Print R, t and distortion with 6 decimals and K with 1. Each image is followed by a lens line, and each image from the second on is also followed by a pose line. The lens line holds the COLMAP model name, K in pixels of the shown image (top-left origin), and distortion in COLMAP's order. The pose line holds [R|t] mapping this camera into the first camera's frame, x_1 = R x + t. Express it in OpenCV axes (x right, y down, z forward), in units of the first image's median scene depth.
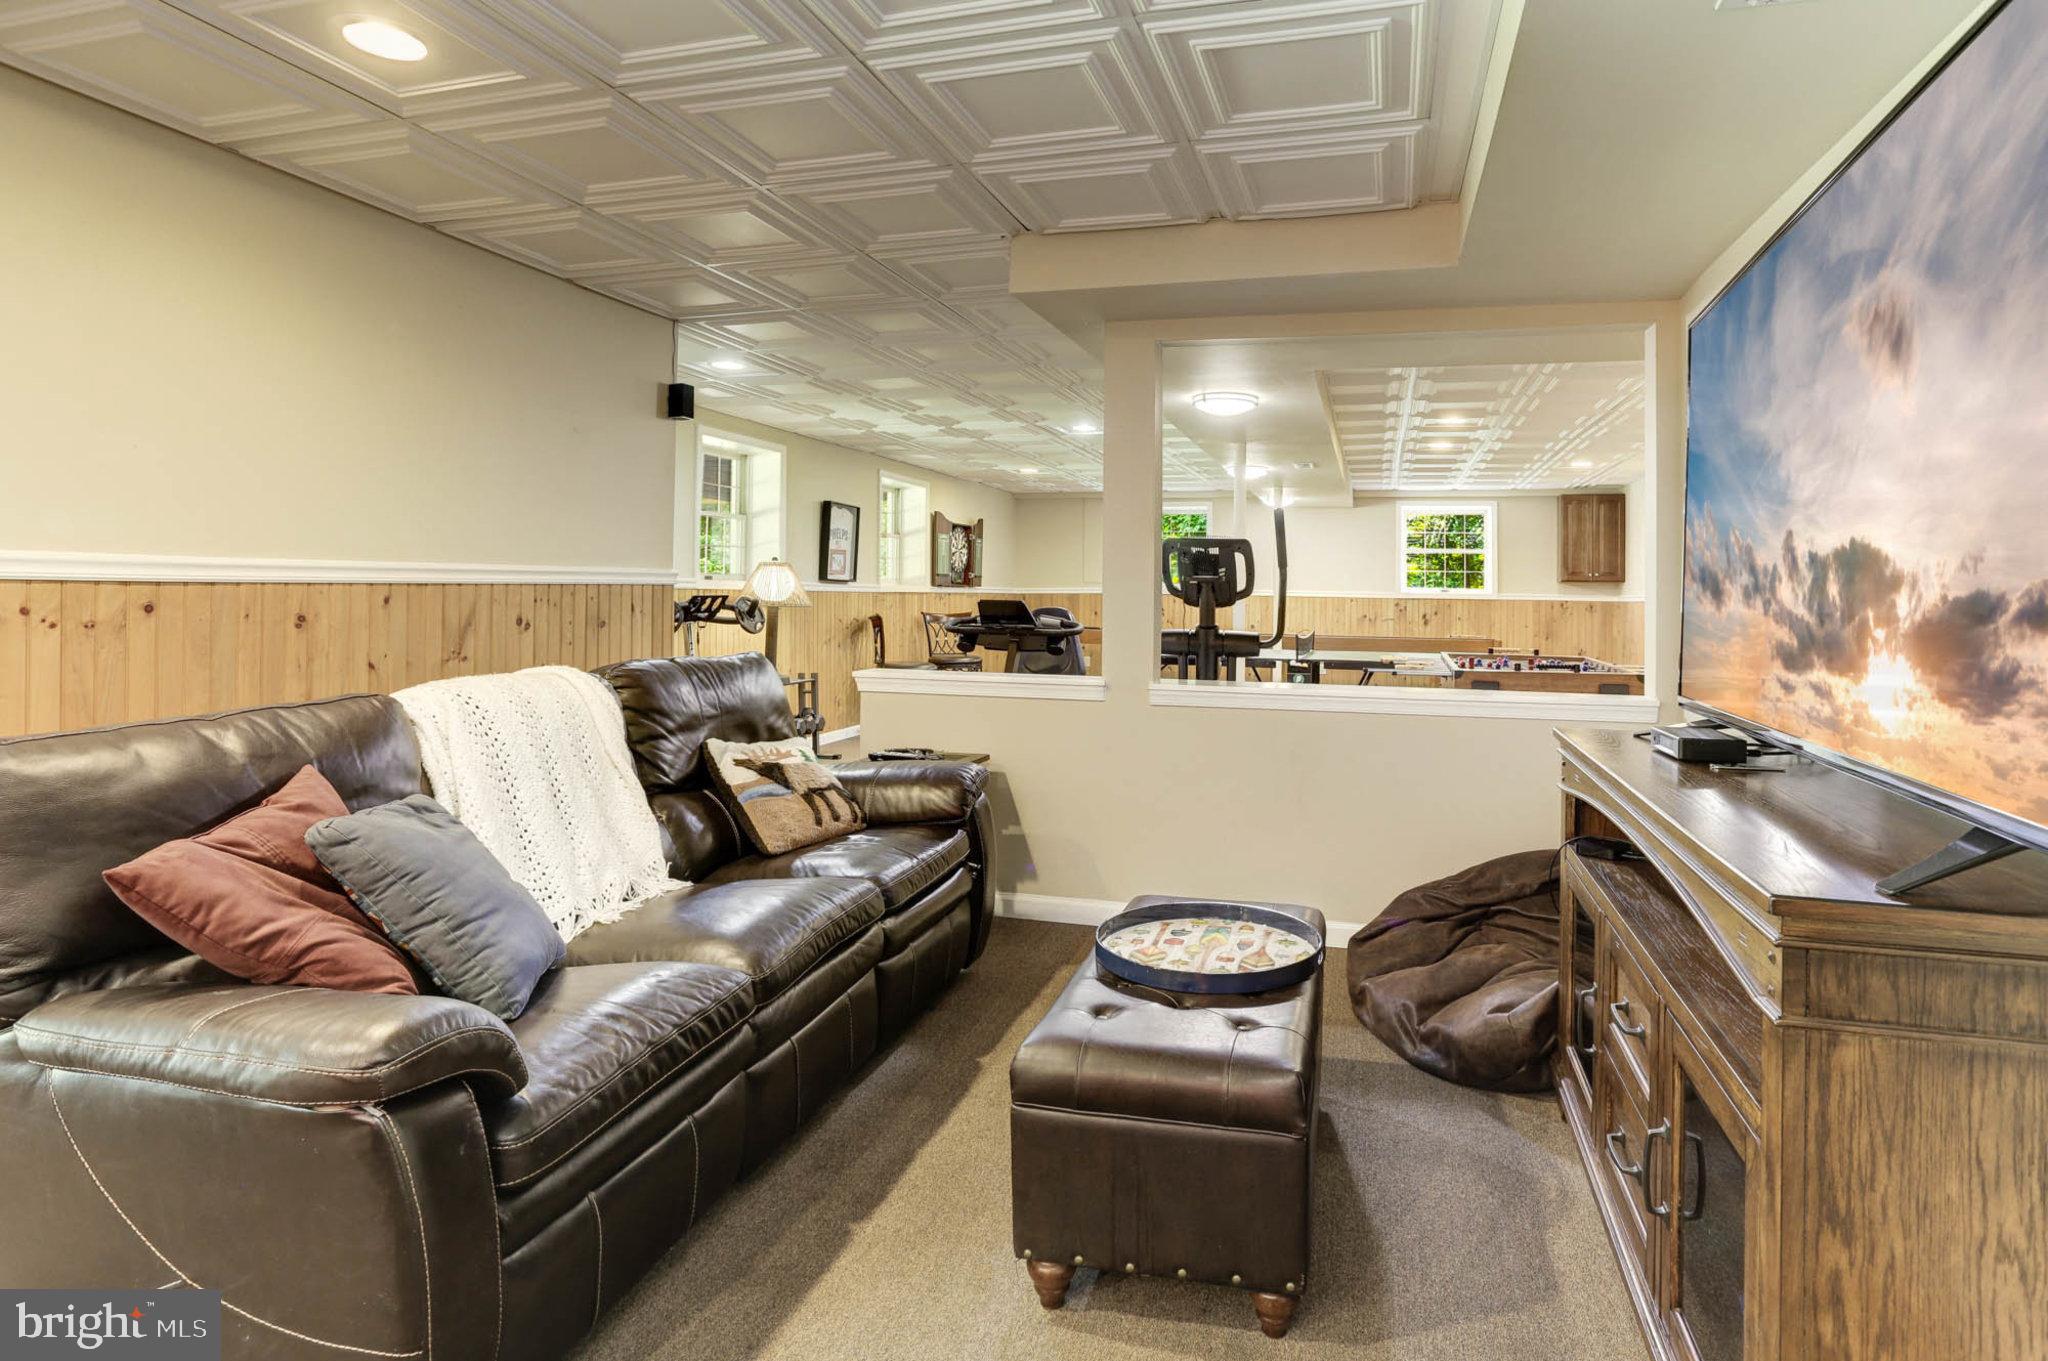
lens RADIAL K [[1041.8, 0, 1129.3], [0, 1041.8, 578.7], [0, 0, 1]] dist [-0.018550, 0.001374]
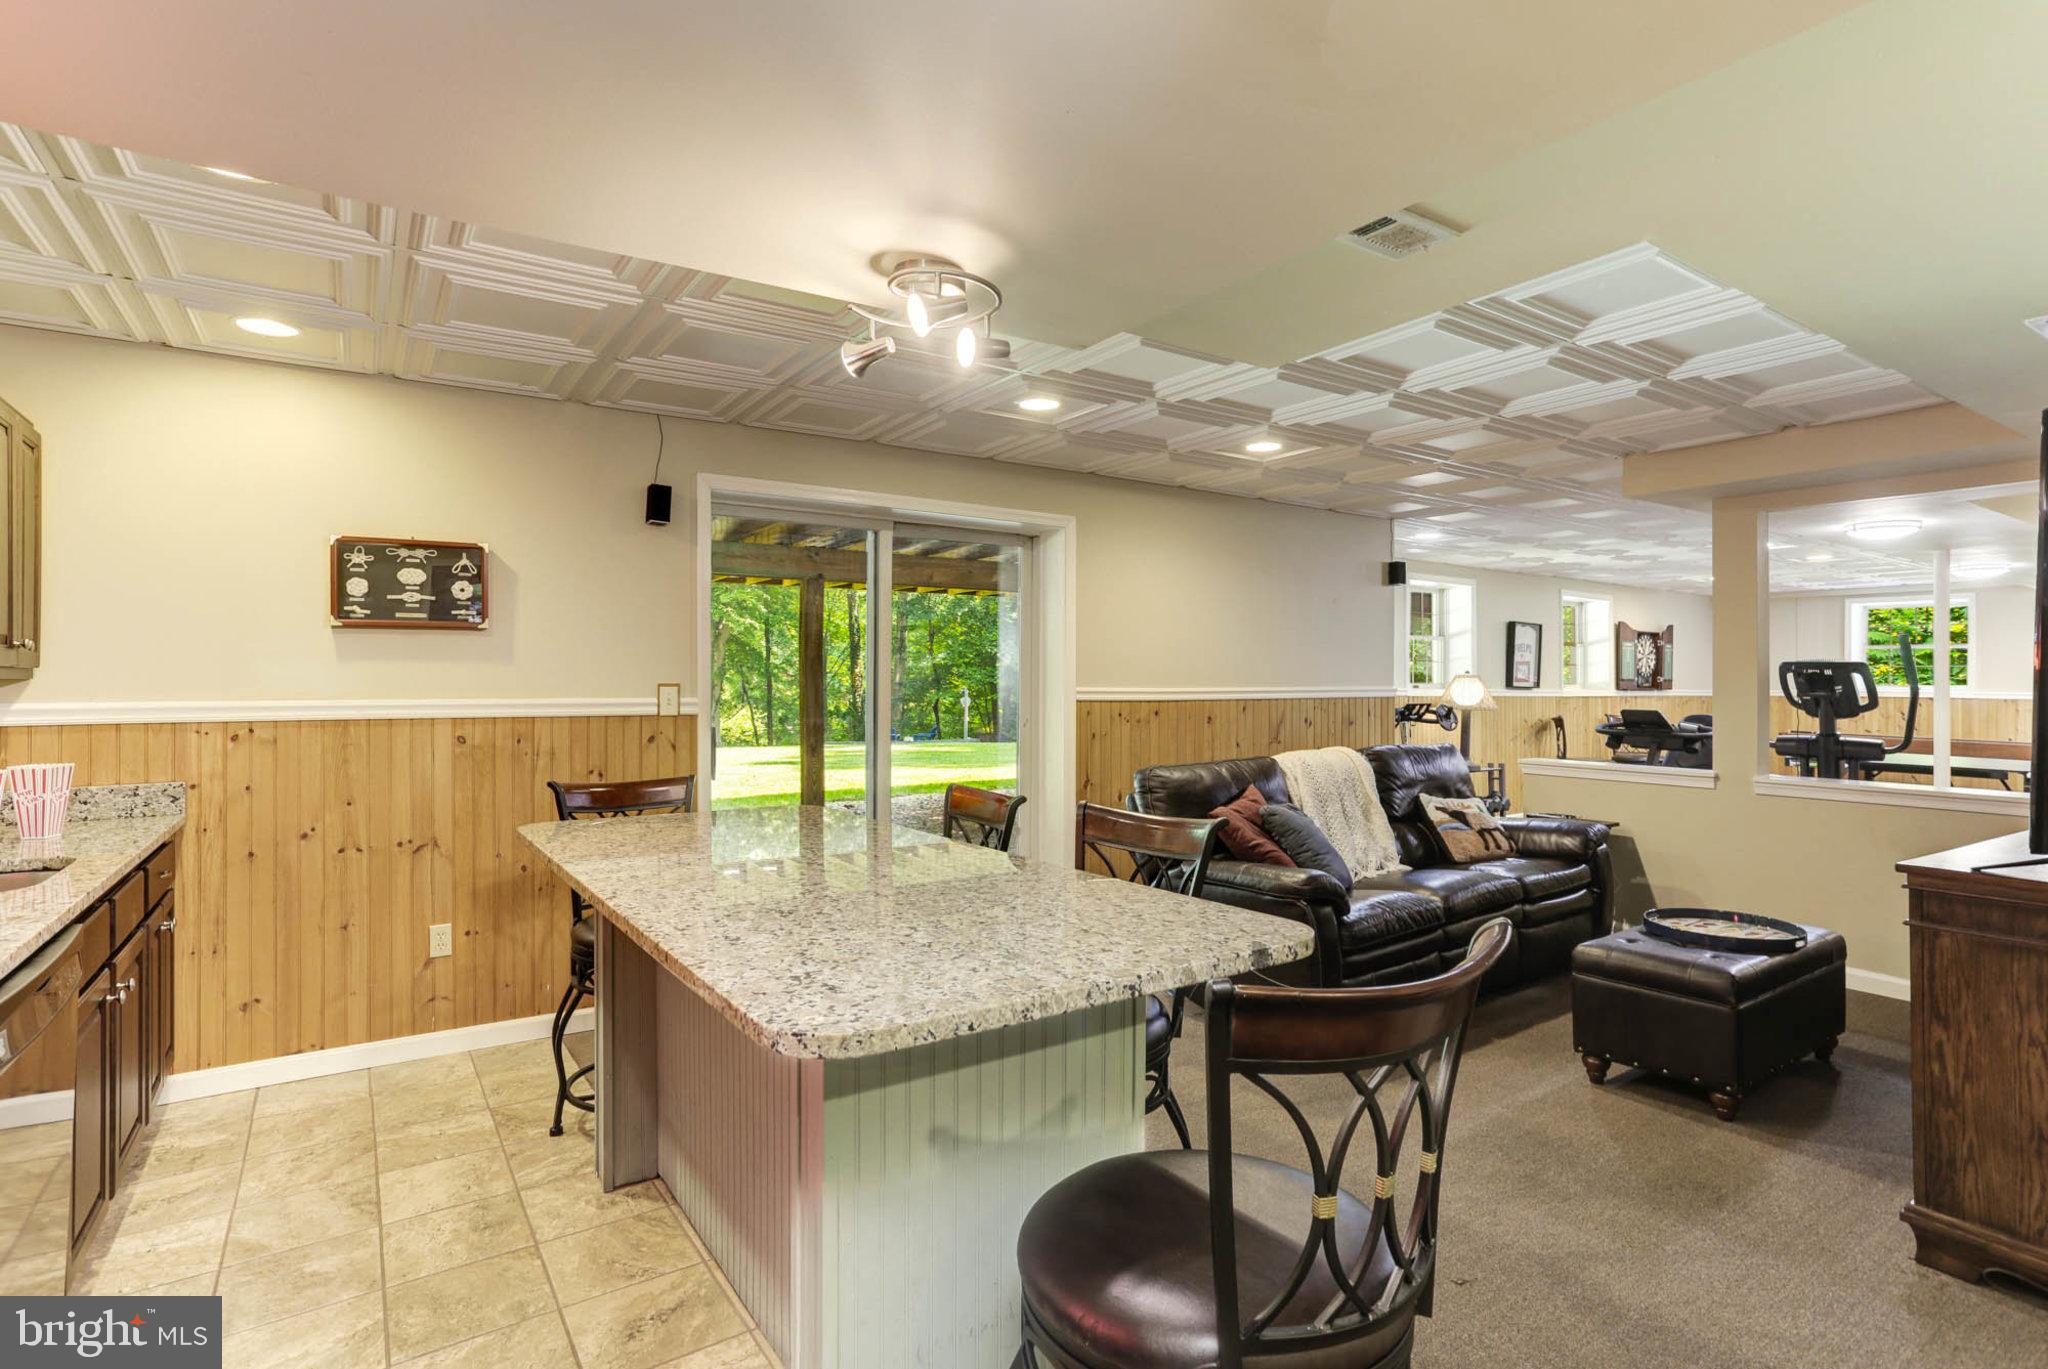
lens RADIAL K [[1039.4, 0, 1024.0], [0, 1039.4, 684.5], [0, 0, 1]] dist [-0.053051, 0.035632]
pose [[0.735428, -0.005323, -0.677582, 0.207829], [0.012635, 0.999903, 0.005858, -0.032889], [0.677485, -0.012870, 0.735424, -0.537050]]
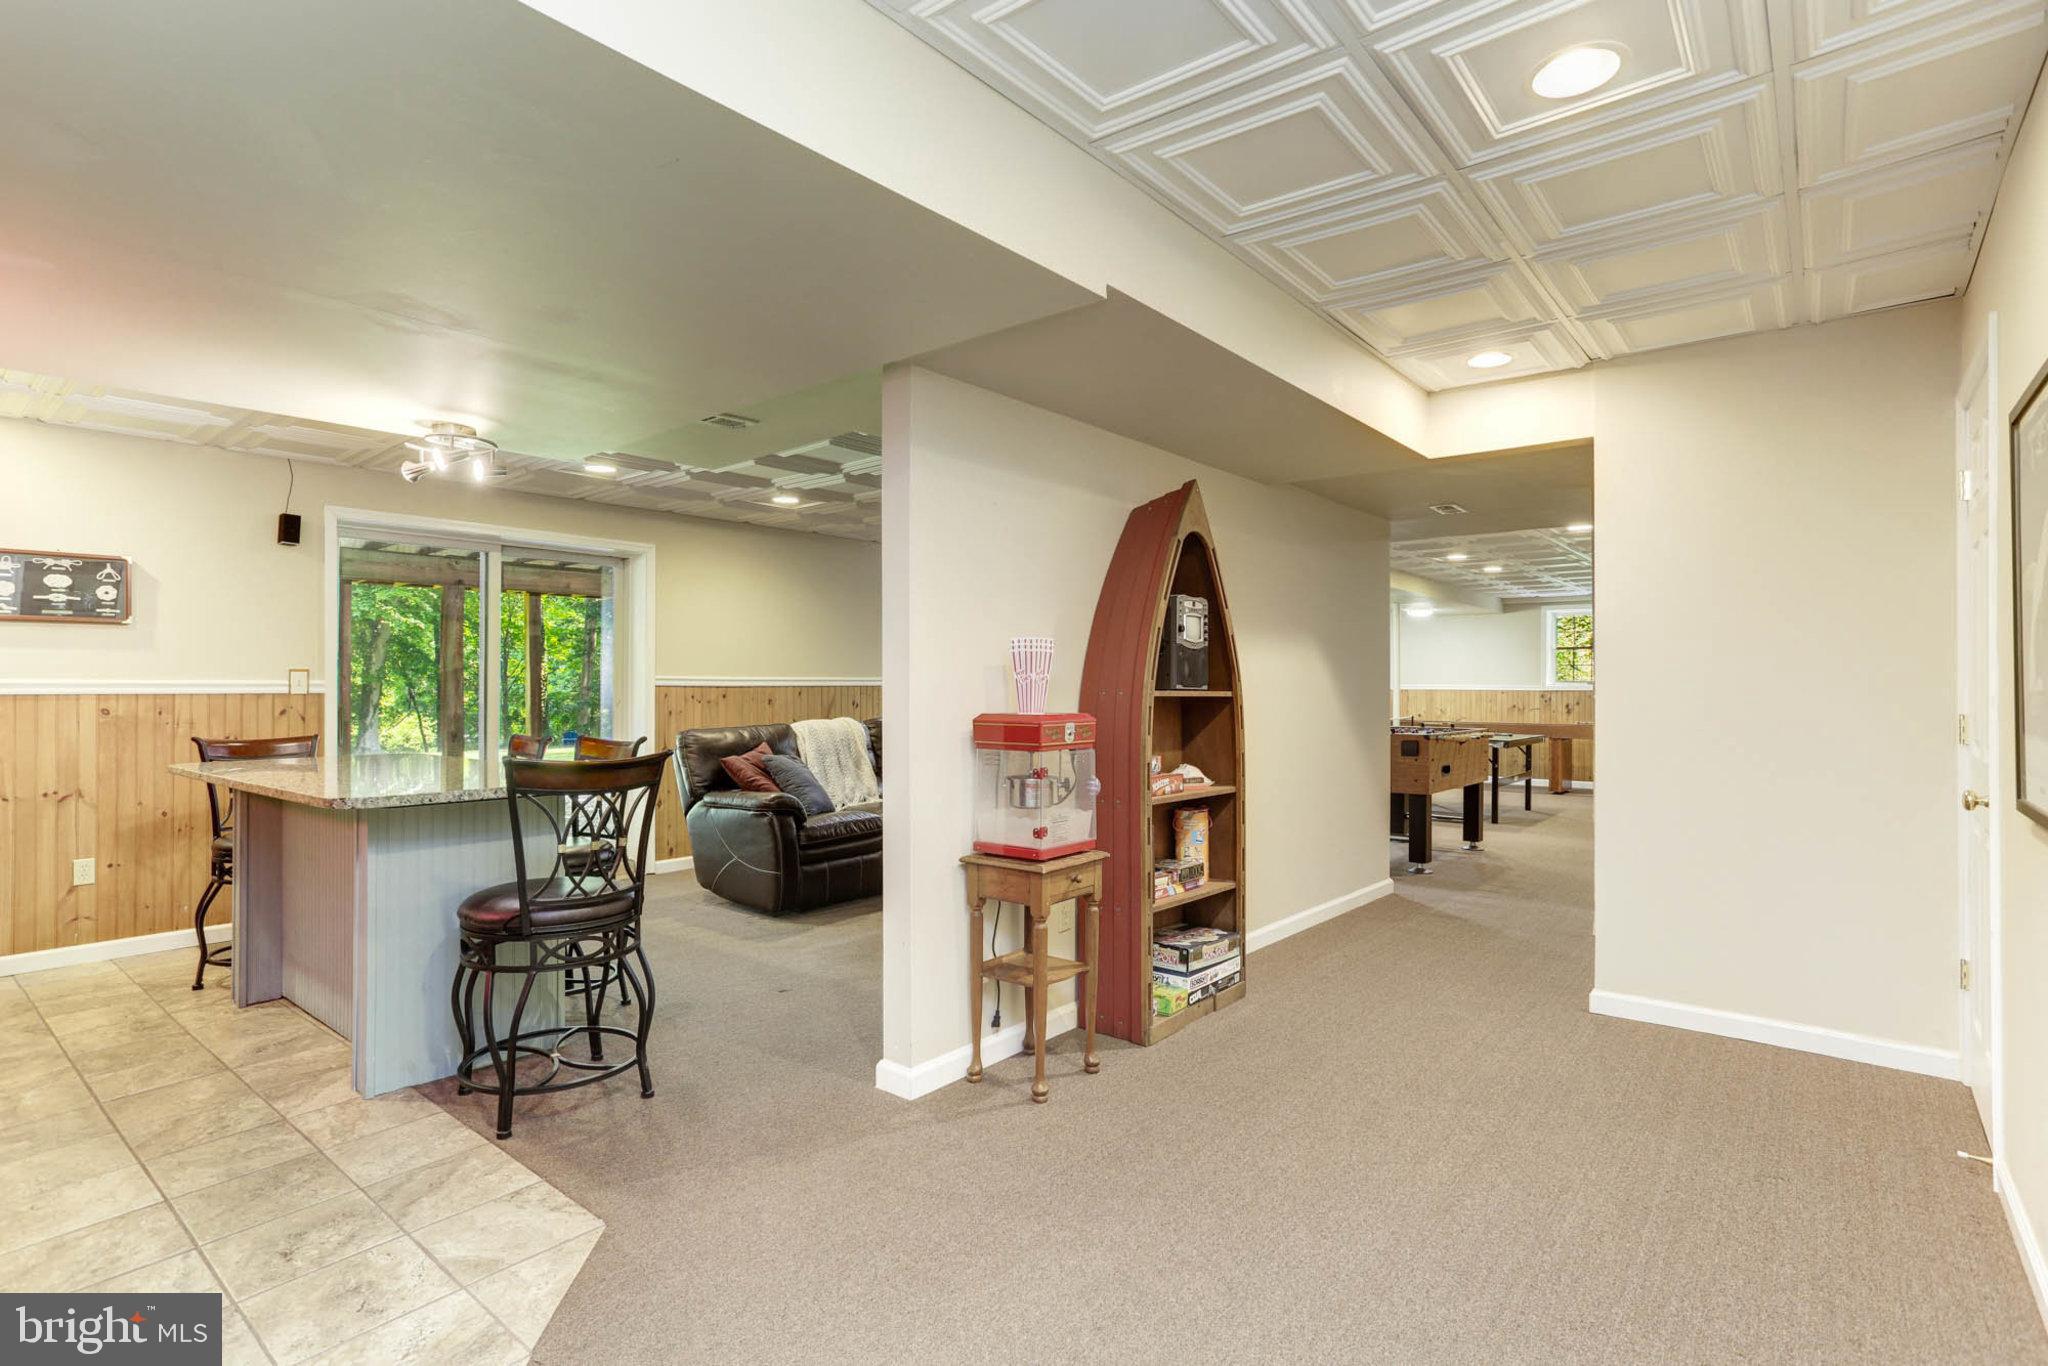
lens RADIAL K [[1039.4, 0, 1024.0], [0, 1039.4, 683.0], [0, 0, 1]] dist [-0.053051, 0.035632]
pose [[0.891185, -0.010102, -0.453527, 0.726114], [0.012699, 0.999916, 0.002682, -0.002810], [0.453462, -0.008150, 0.891239, -0.790624]]
